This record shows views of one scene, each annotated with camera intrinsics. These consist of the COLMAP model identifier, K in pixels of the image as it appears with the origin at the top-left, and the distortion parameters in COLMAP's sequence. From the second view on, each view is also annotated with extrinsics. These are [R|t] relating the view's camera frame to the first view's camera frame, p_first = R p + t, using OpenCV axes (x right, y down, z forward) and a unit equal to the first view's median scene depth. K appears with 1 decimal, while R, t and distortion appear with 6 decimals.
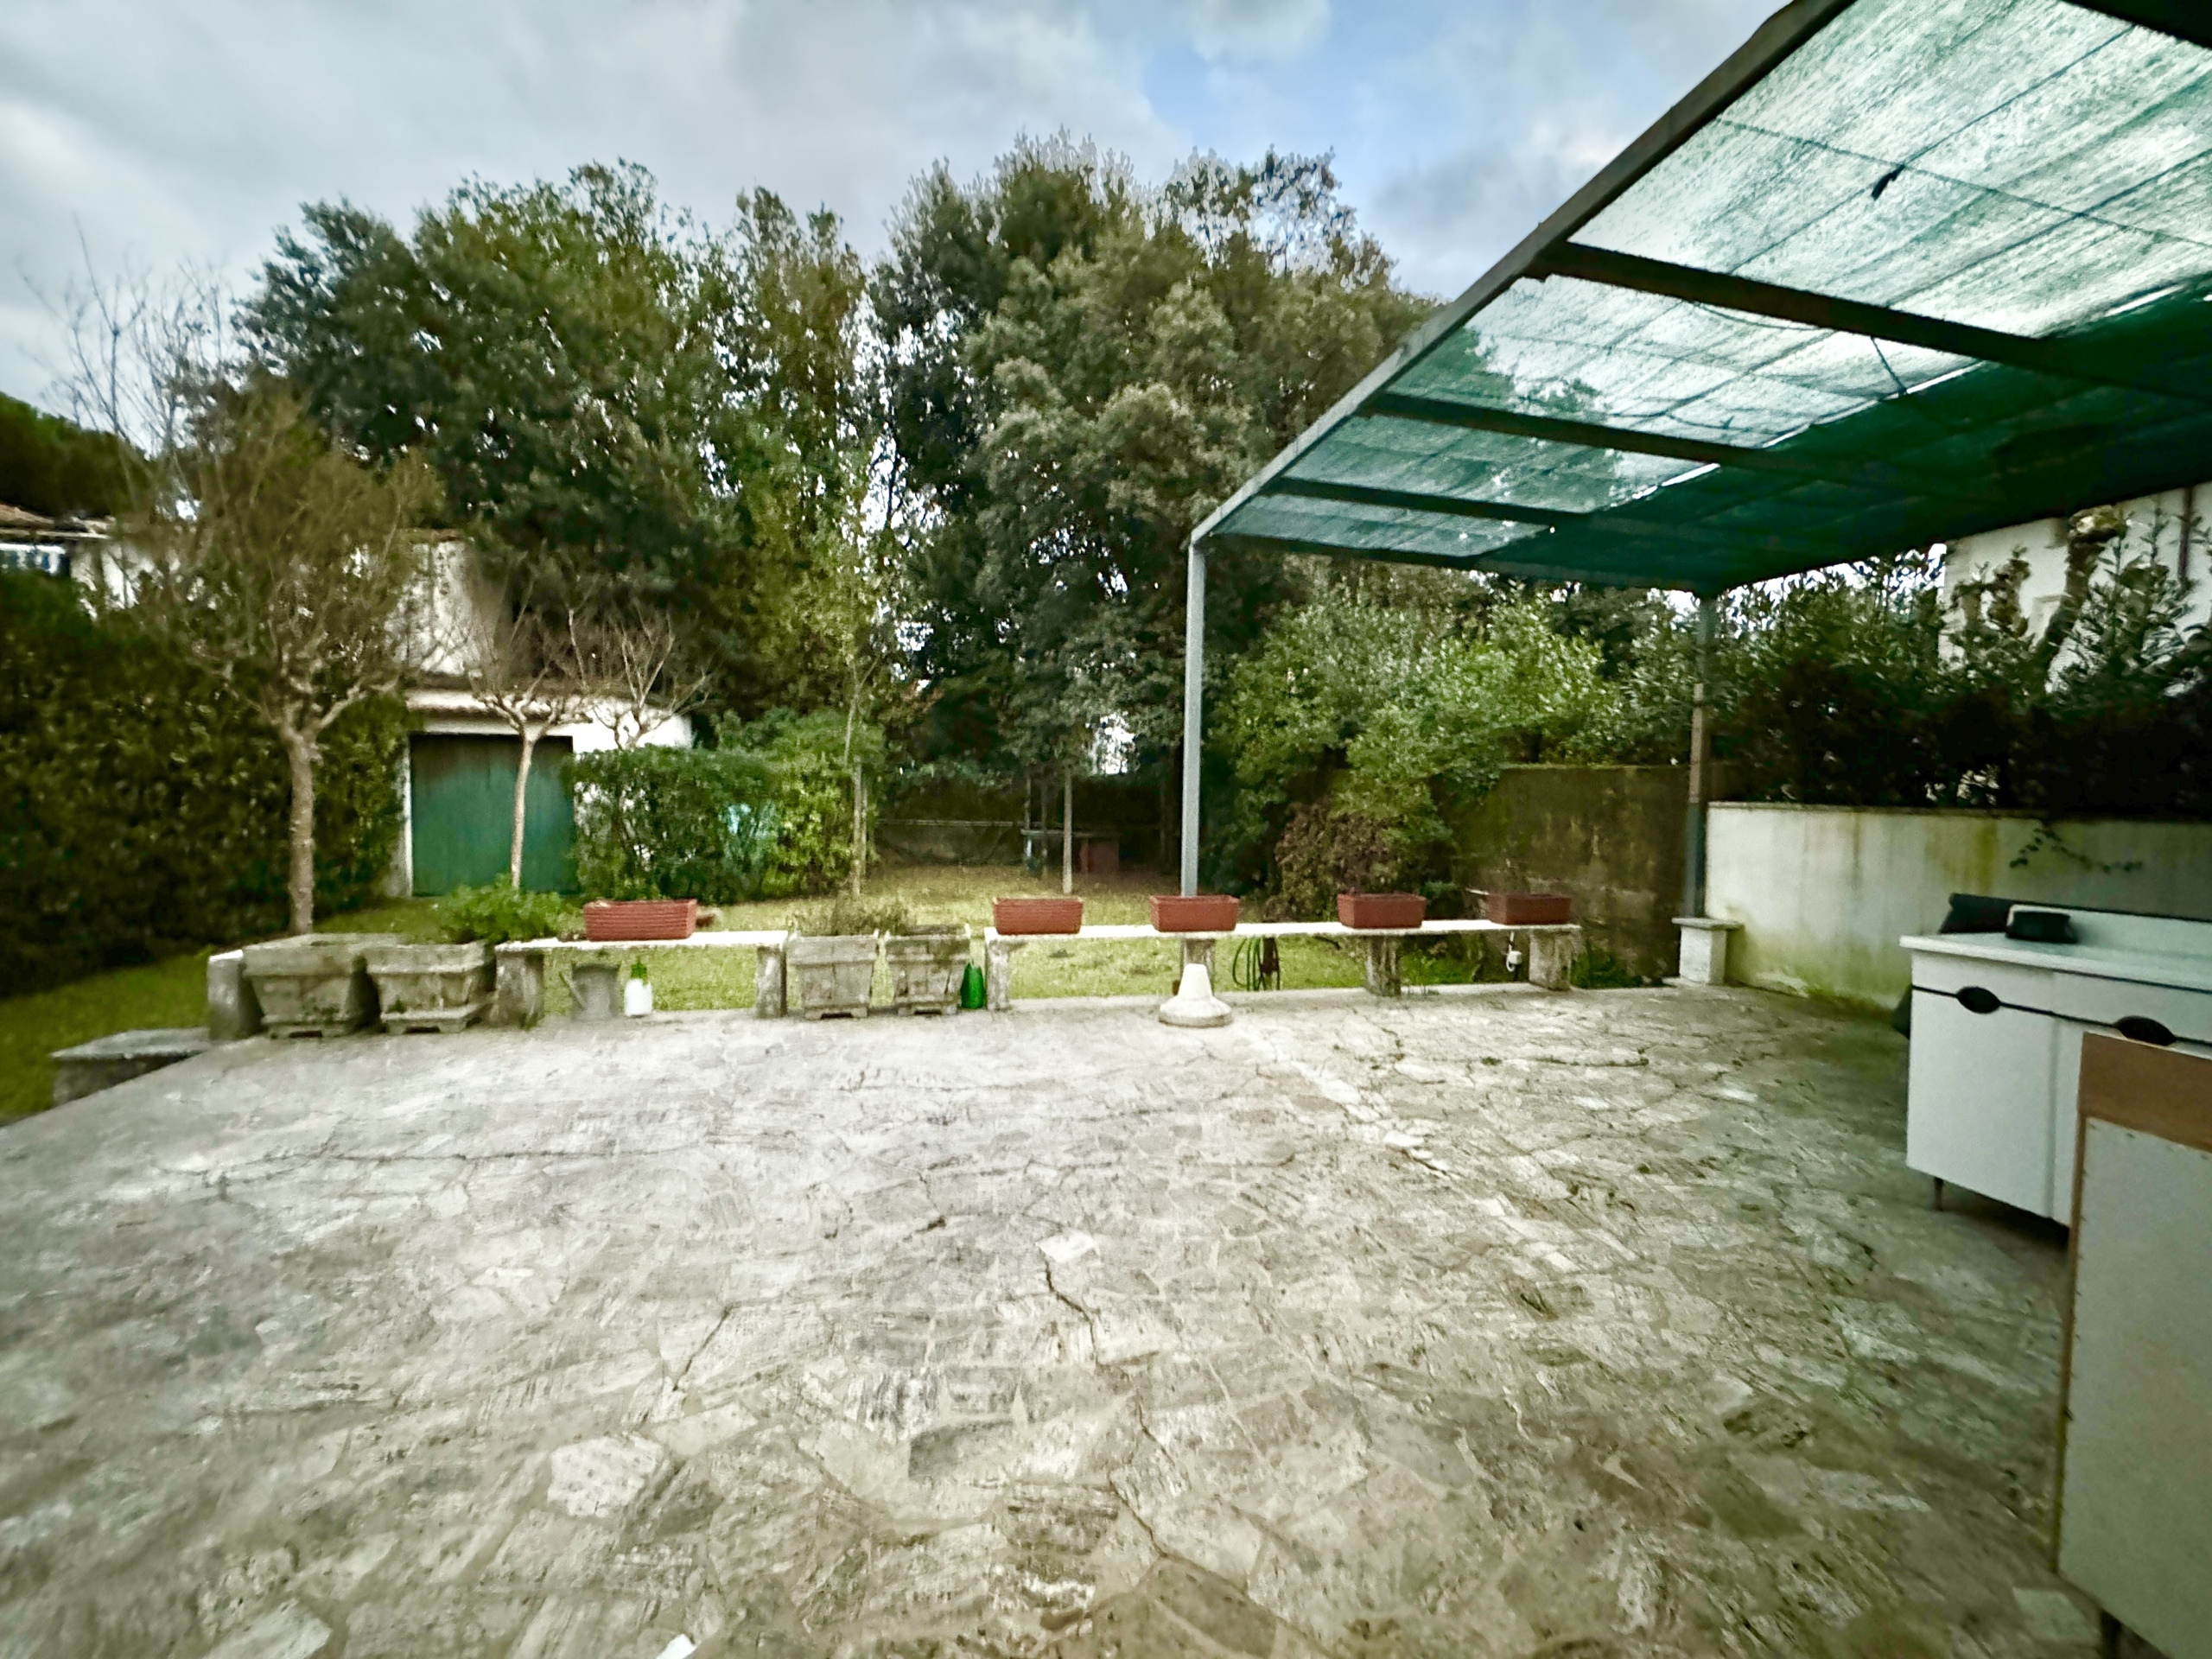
lens RADIAL K [[883.1, 0, 1108.8], [0, 883.1, 826.6], [0, 0, 1]] dist [-0.001787, 0.000786]
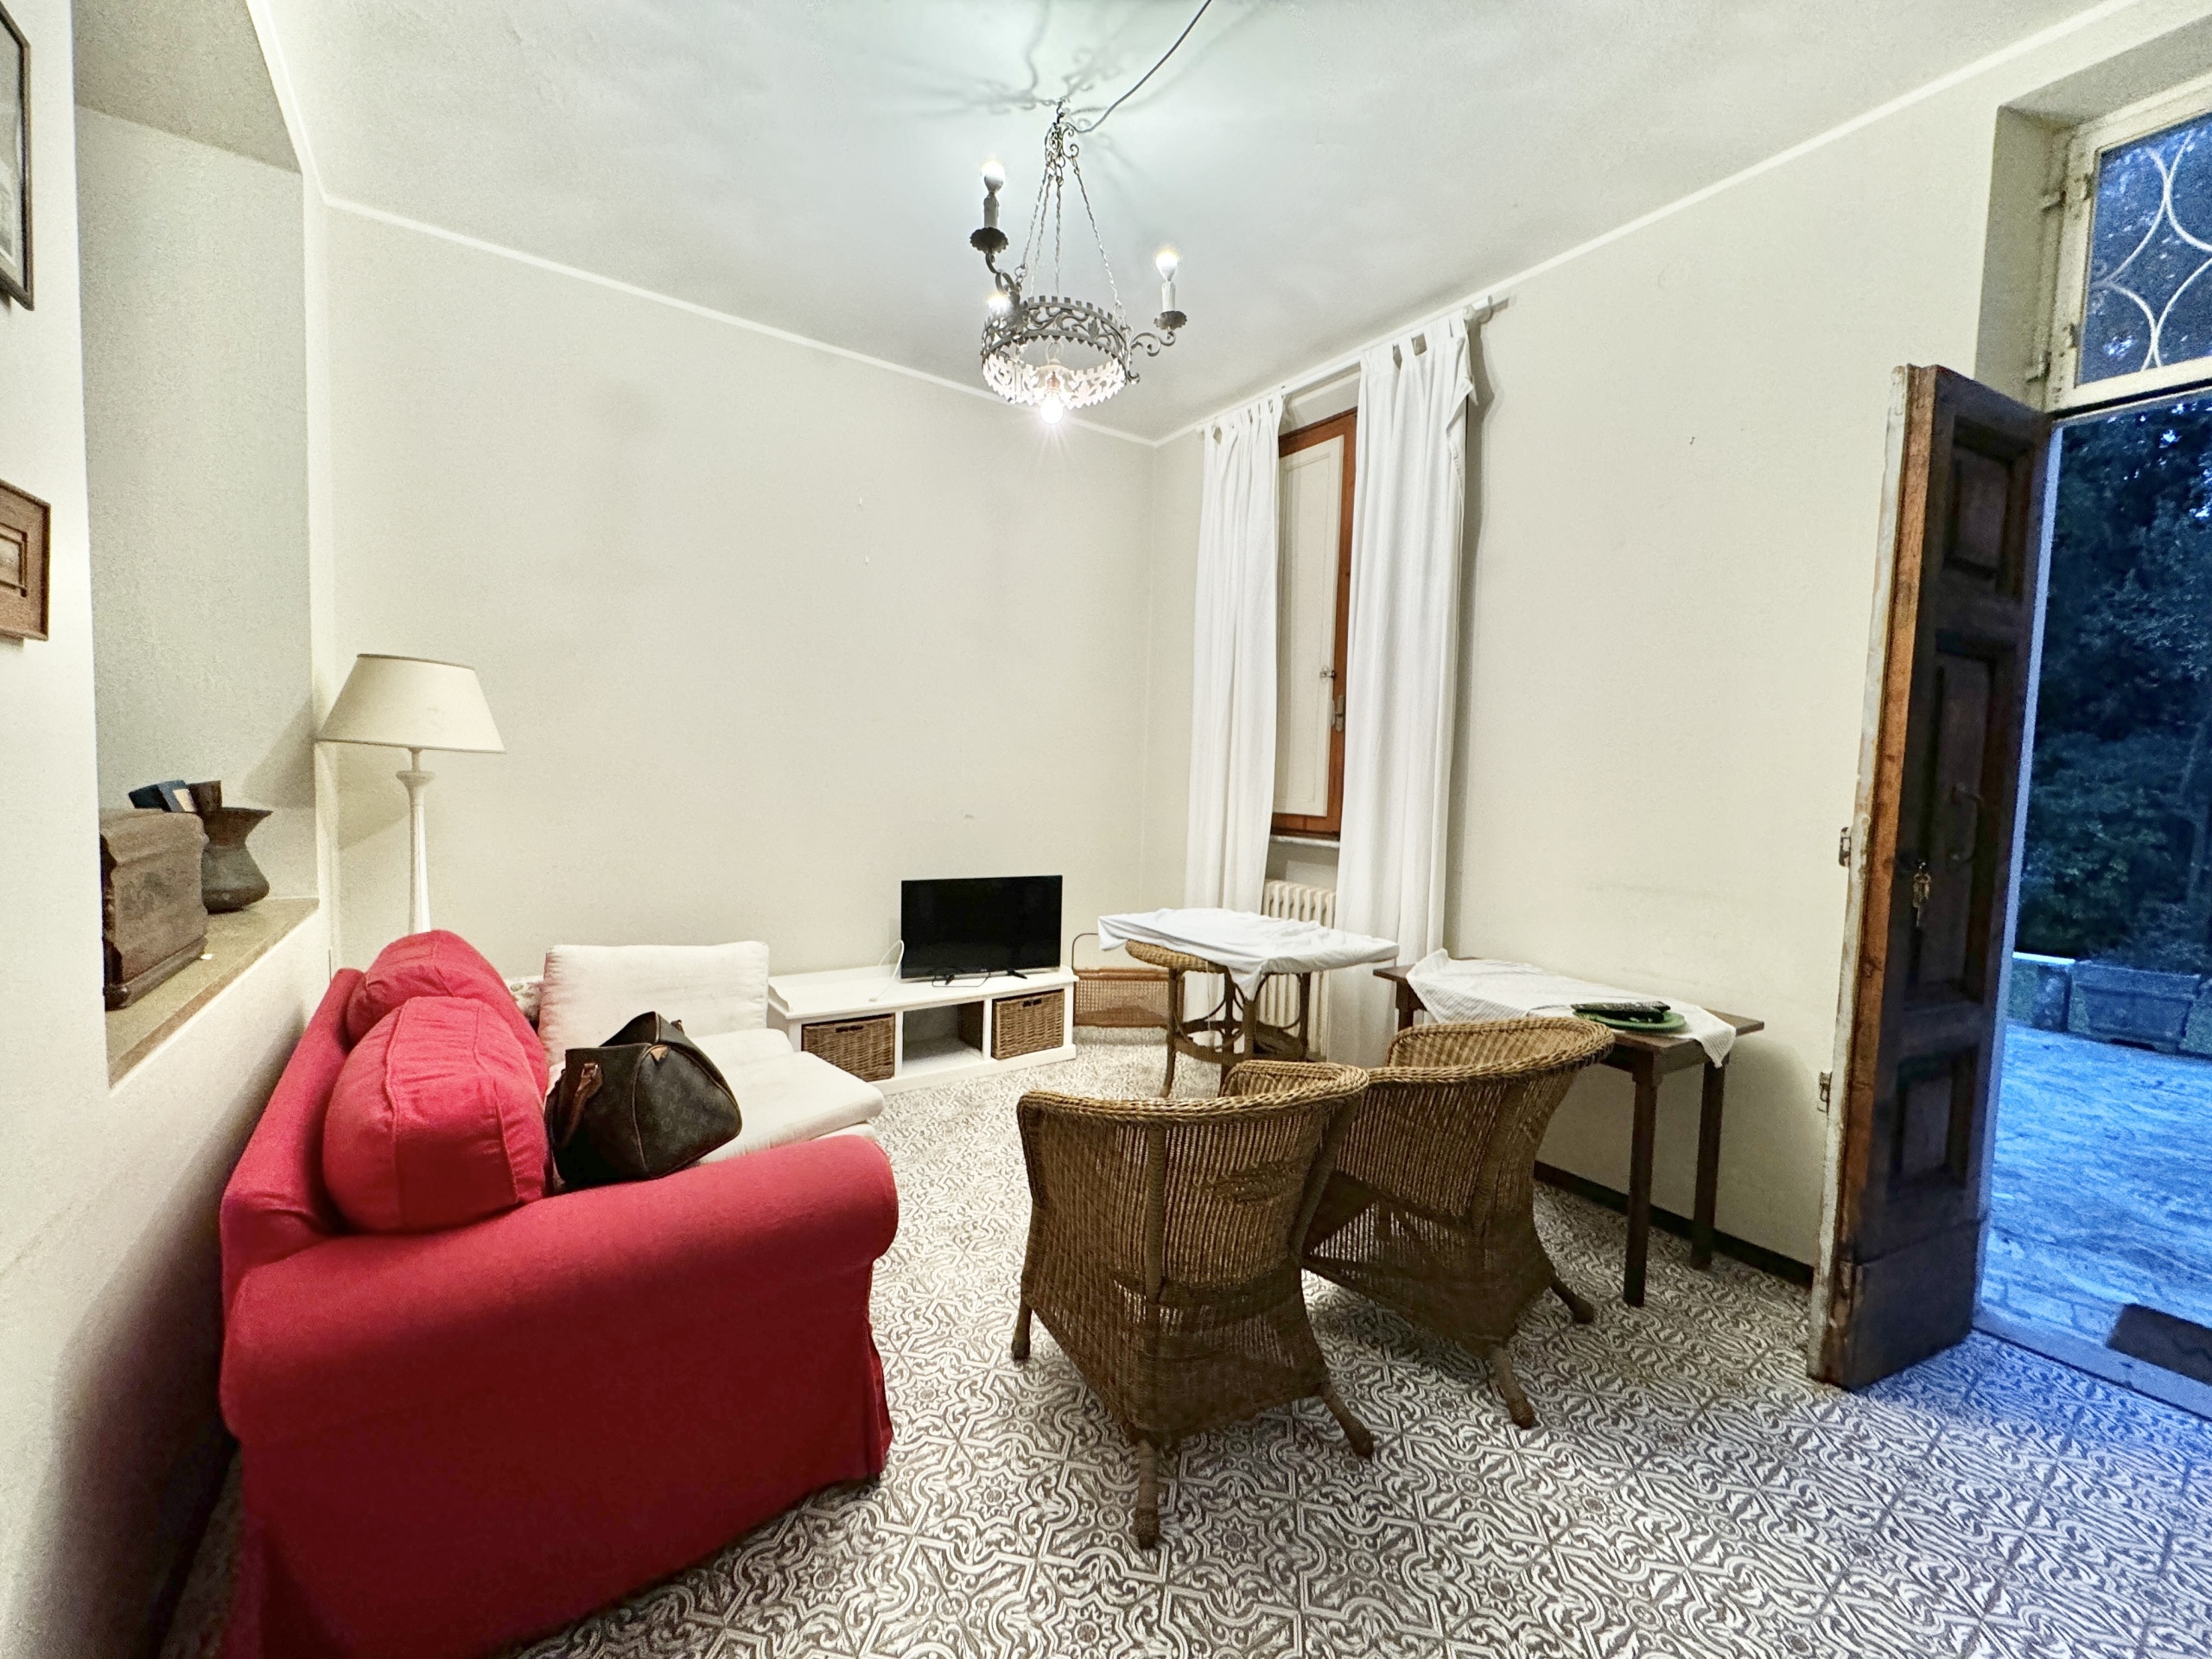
lens RADIAL K [[883.1, 0, 1103.0], [0, 883.1, 829.7], [0, 0, 1]] dist [-0.001787, 0.000786]
pose [[0.383126, 0.048651, -0.922414, 0.268954], [-0.073957, 0.997022, 0.021867, 0.033758], [0.920731, 0.059841, 0.385583, -0.827554]]
